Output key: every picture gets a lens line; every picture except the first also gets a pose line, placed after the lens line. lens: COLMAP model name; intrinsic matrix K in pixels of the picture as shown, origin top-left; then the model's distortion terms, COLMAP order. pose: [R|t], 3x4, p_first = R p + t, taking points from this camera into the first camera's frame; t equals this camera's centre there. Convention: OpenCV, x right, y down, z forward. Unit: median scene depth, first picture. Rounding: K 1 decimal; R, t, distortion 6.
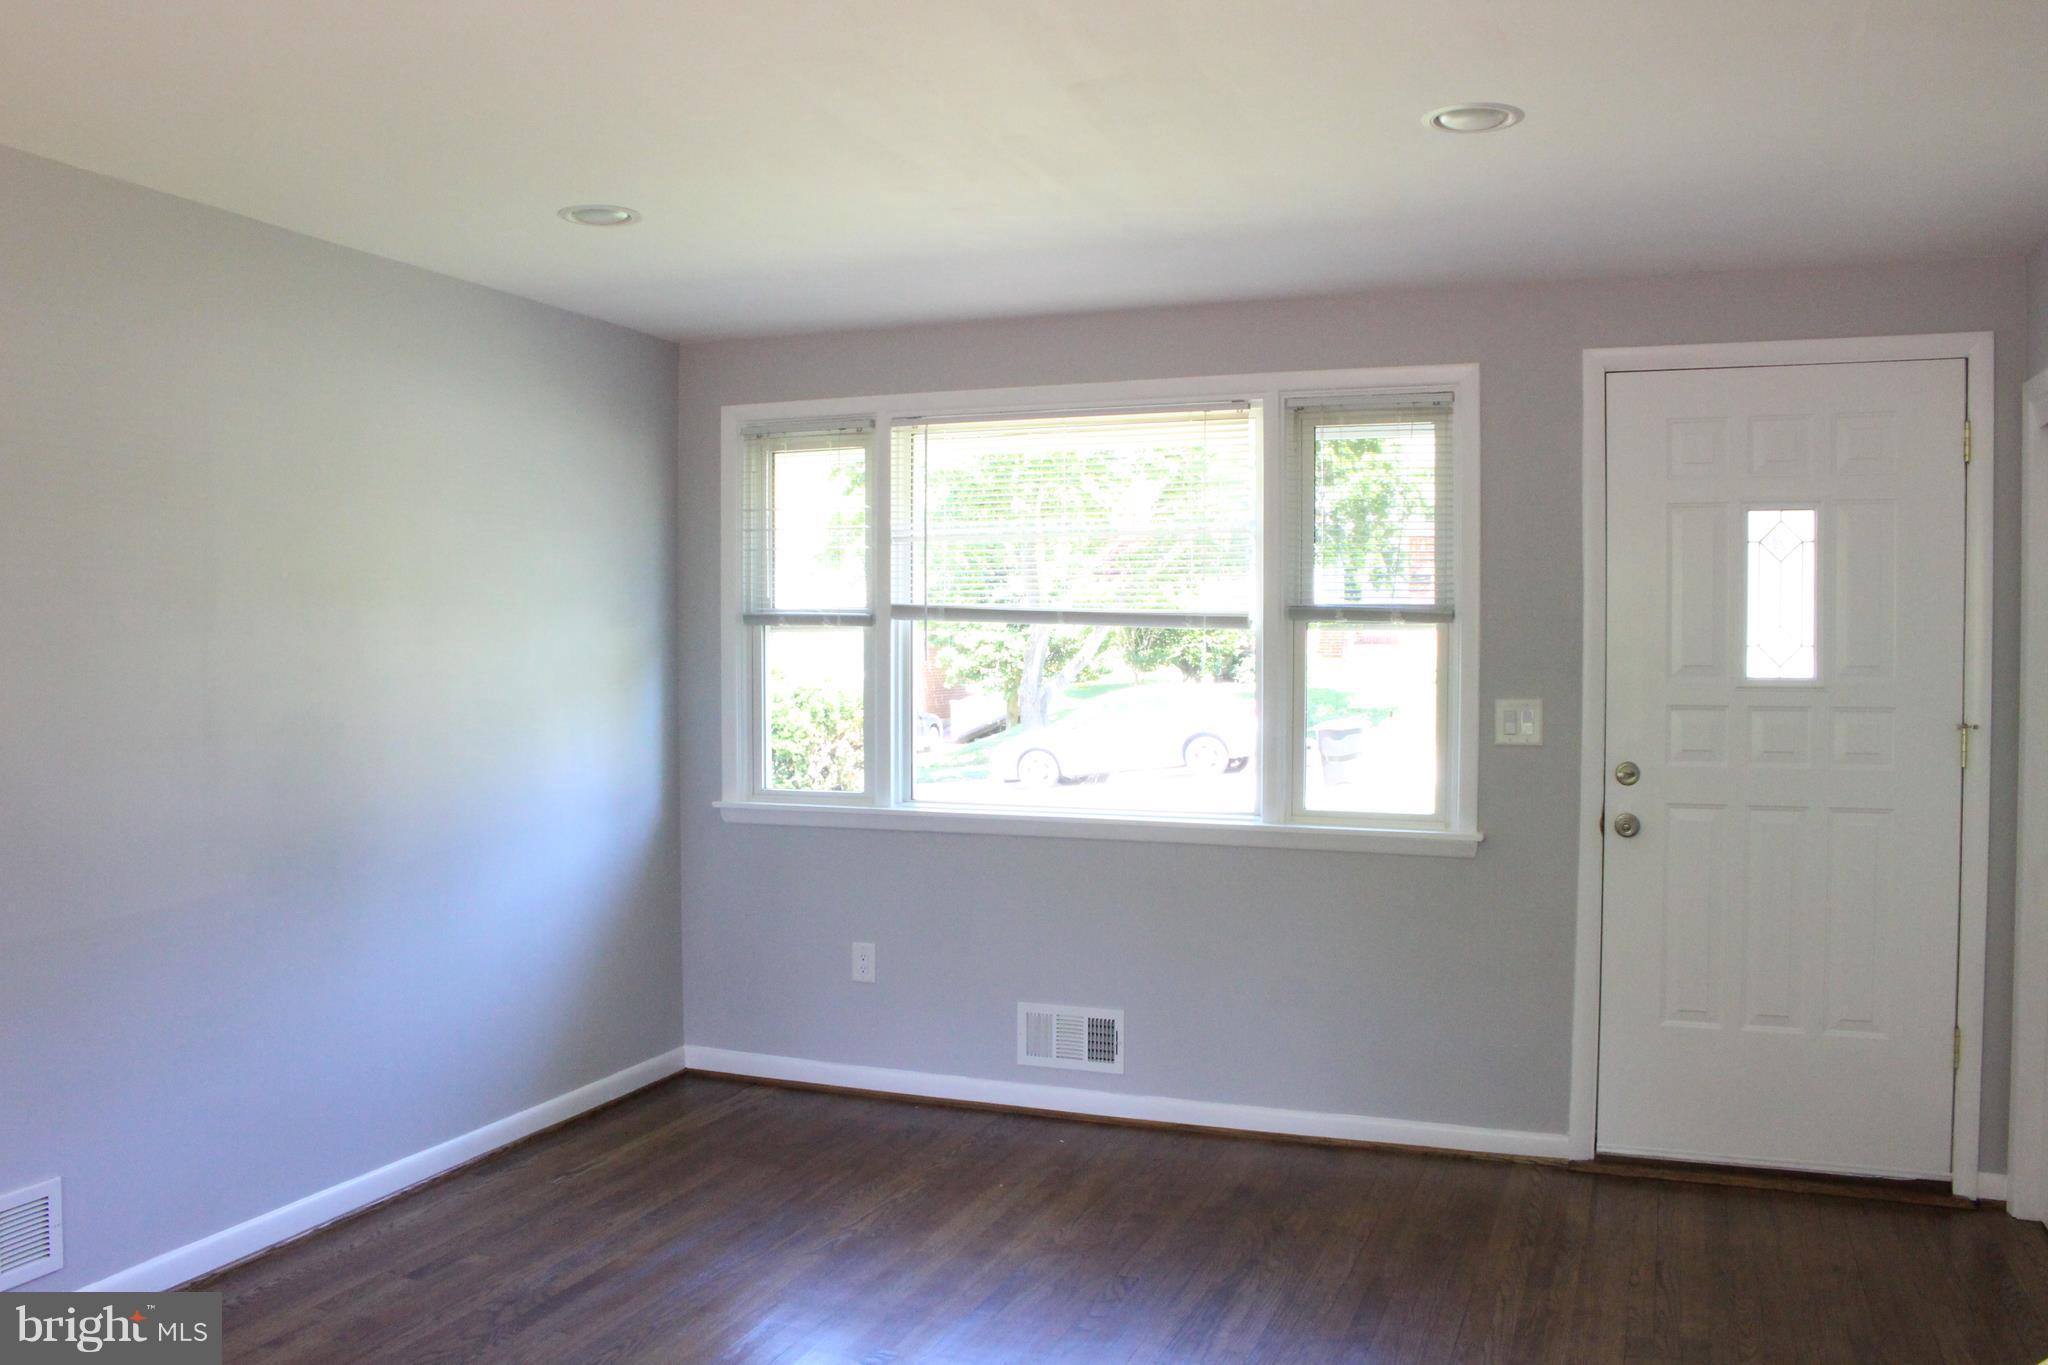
lens RADIAL K [[1722.7, 0, 1006.6], [0, 1722.7, 683.6], [0, 0, 1]] dist [-0.158799, 0.123285]
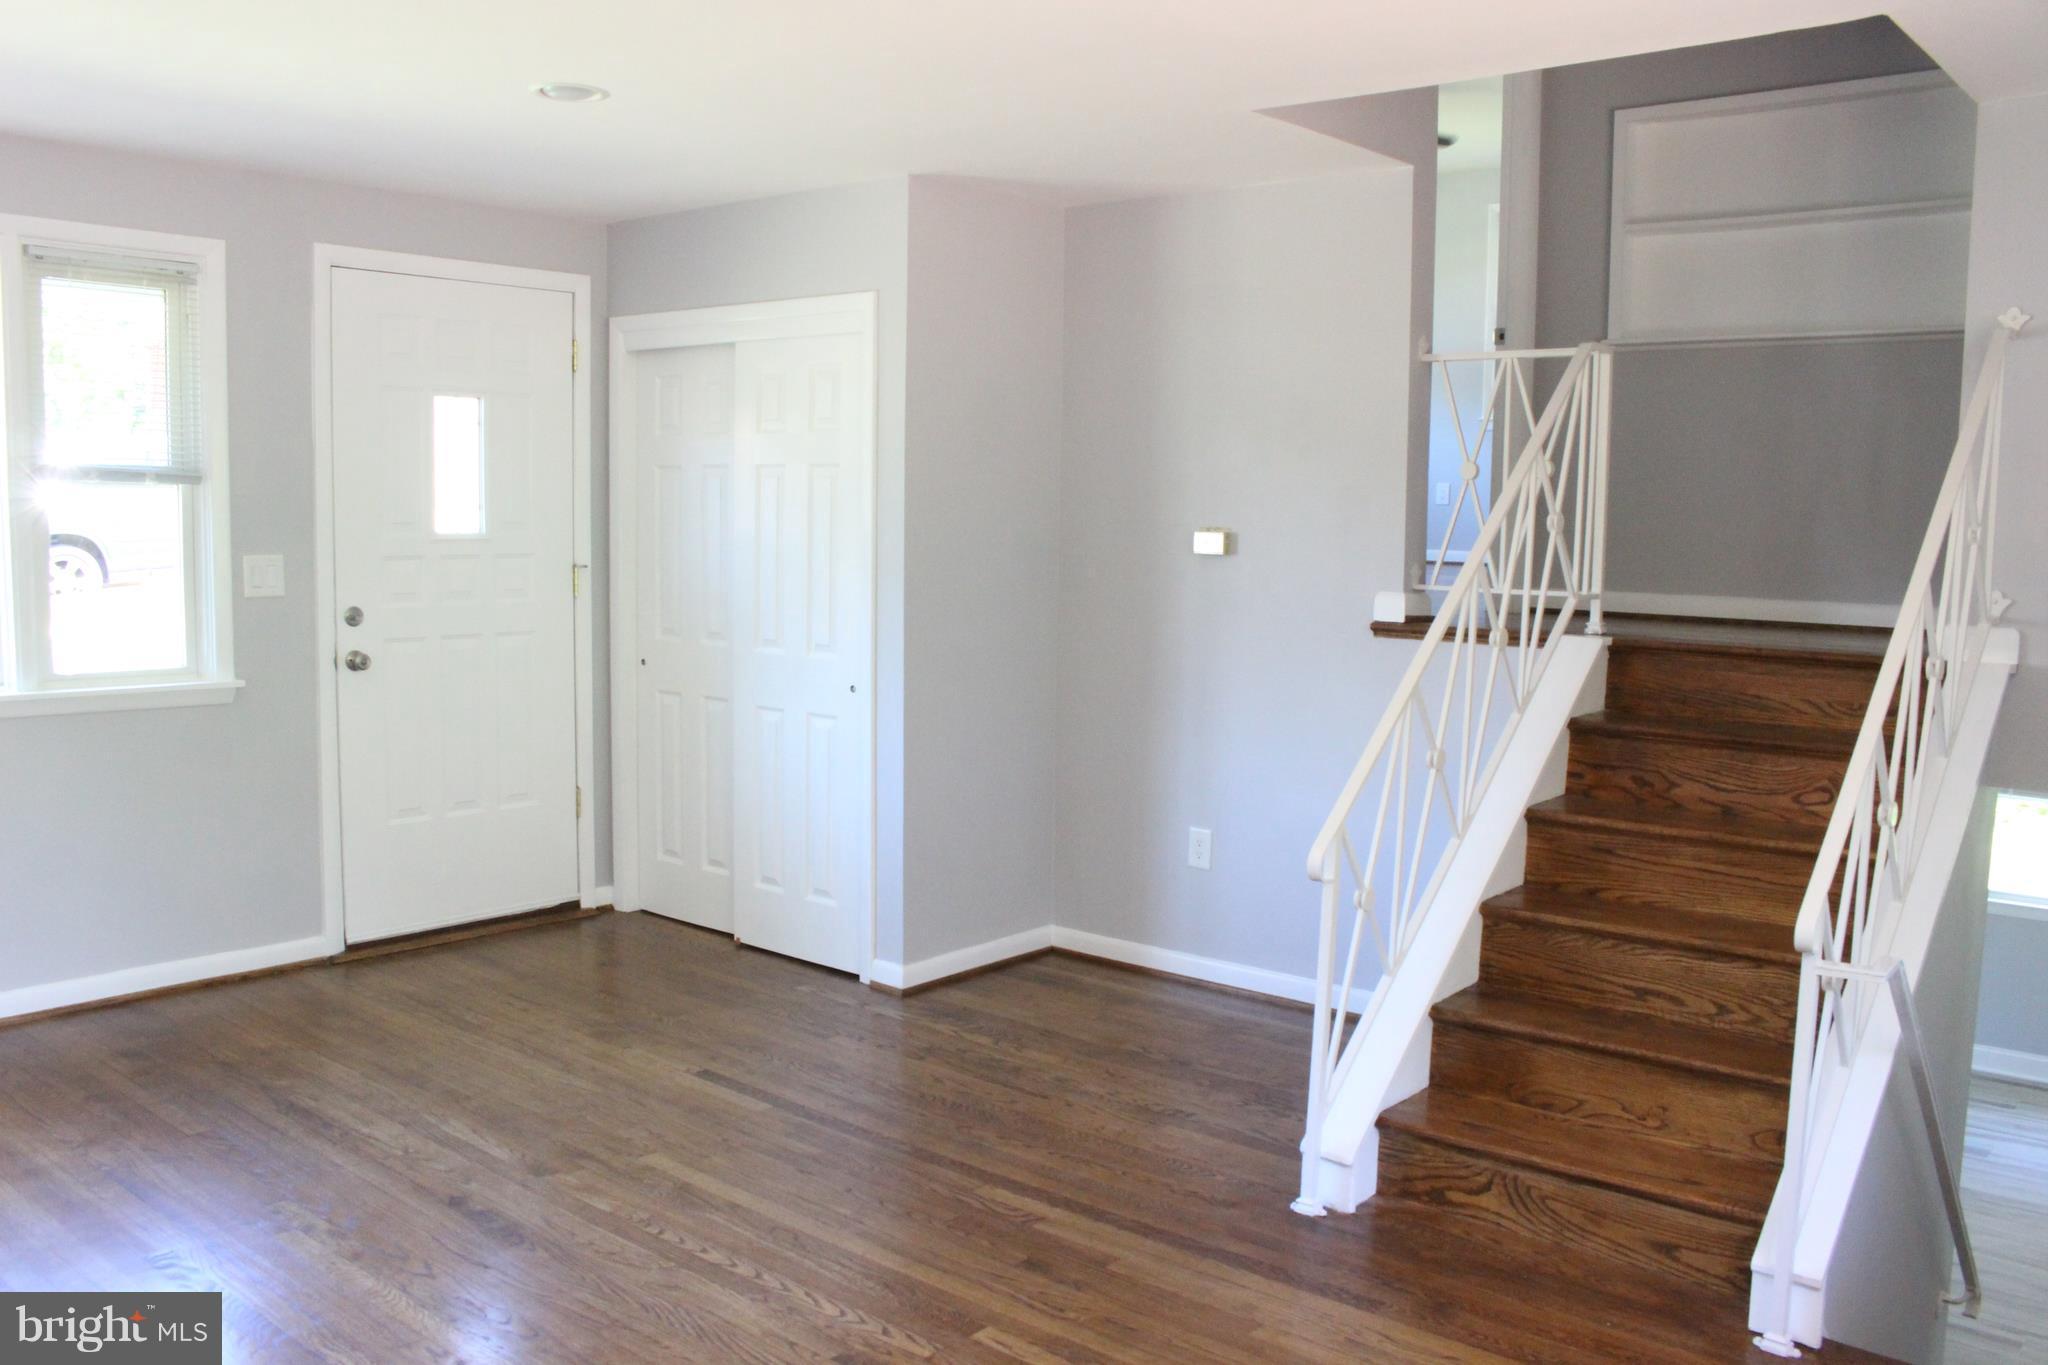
lens RADIAL K [[1722.7, 0, 1035.6], [0, 1722.7, 698.8], [0, 0, 1]] dist [-0.158799, 0.123285]
pose [[0.310072, -0.099390, 0.945503, -0.578506], [0.005407, 0.994689, 0.102787, -0.006901], [-0.950698, -0.026759, 0.308963, 0.186761]]
